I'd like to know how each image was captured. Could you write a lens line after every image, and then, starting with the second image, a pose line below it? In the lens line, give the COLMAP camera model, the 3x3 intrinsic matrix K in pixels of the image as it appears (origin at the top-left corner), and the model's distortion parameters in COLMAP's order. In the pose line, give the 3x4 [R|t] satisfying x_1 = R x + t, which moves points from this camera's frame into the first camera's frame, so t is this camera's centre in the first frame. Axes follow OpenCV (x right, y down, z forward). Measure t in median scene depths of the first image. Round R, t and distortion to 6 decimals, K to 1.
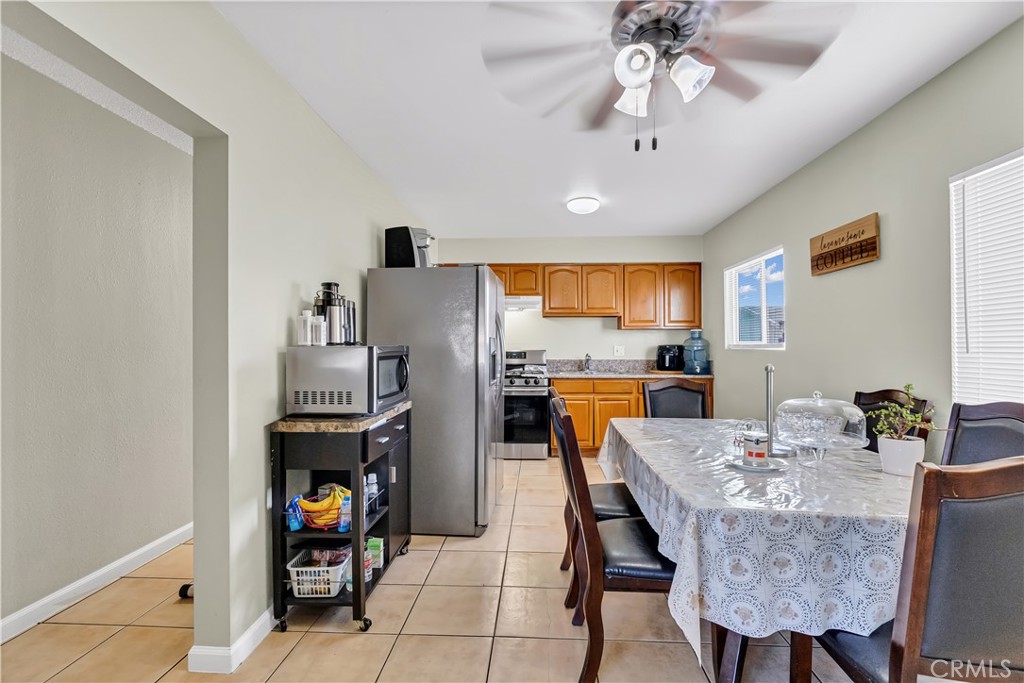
lens RADIAL K [[462.1, 0, 515.6], [0, 462.1, 338.6], [0, 0, 1]] dist [0.000024, -0.000429]
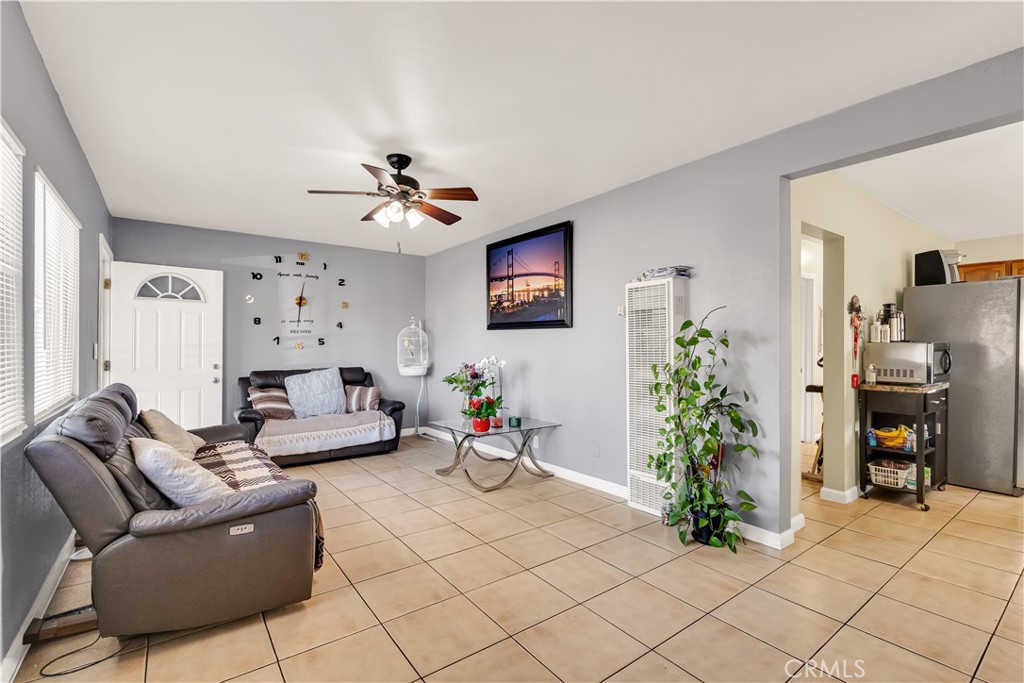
lens RADIAL K [[462.1, 0, 516.1], [0, 462.1, 350.6], [0, 0, 1]] dist [0.000024, -0.000429]
pose [[0.642993, 0.011105, -0.765792, -0.000847], [0.011108, 0.999654, 0.023823, -0.010166], [0.765792, -0.023824, 0.642647, -1.047130]]
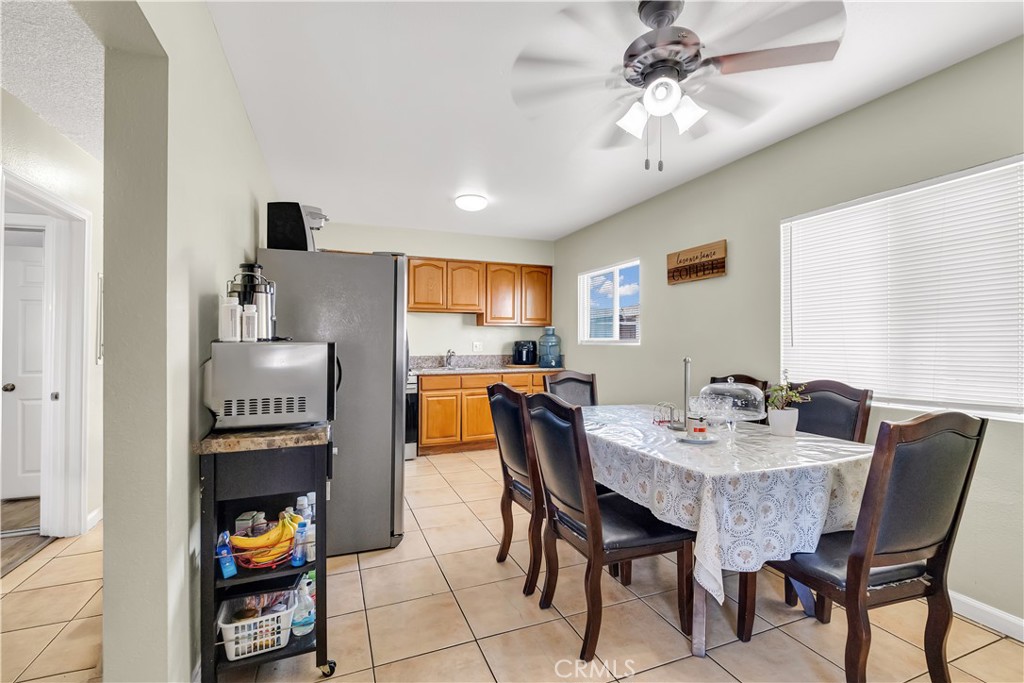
lens RADIAL K [[462.1, 0, 520.0], [0, 462.1, 335.8], [0, 0, 1]] dist [0.000024, -0.000429]
pose [[0.904516, 0.004032, 0.426421, -0.322269], [-0.005263, 0.999985, 0.001708, 0.000688], [-0.426407, -0.003789, 0.904523, 0.068801]]
